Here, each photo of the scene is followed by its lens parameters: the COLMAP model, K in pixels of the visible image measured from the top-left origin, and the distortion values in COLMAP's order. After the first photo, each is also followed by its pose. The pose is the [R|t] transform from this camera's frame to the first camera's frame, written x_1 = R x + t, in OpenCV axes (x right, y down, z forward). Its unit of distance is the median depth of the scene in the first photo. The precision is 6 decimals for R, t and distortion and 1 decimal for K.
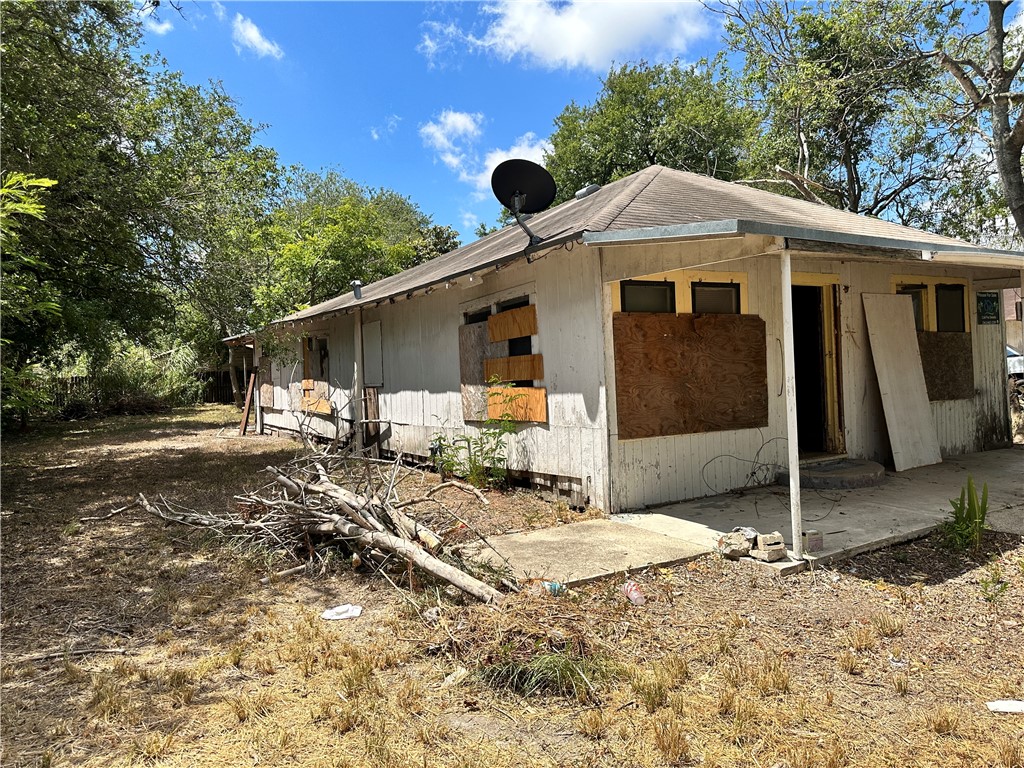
lens RADIAL K [[710.7, 0, 512.0], [0, 710.7, 384.0], [0, 0, 1]] dist [0.111296, -0.146867]
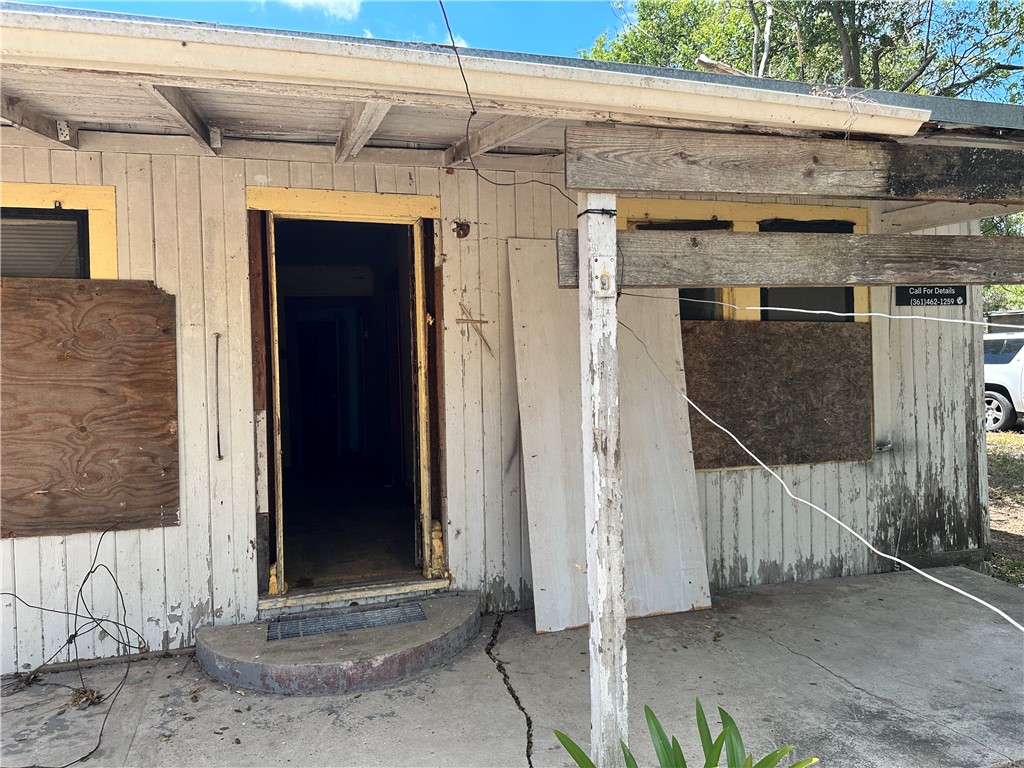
lens RADIAL K [[710.7, 0, 512.0], [0, 710.7, 384.0], [0, 0, 1]] dist [0.111296, -0.146867]
pose [[0.965630, 0.034417, -0.257632, 0.700515], [-0.025998, 0.999013, 0.036015, -0.055115], [0.258618, -0.028079, 0.965572, 0.634746]]
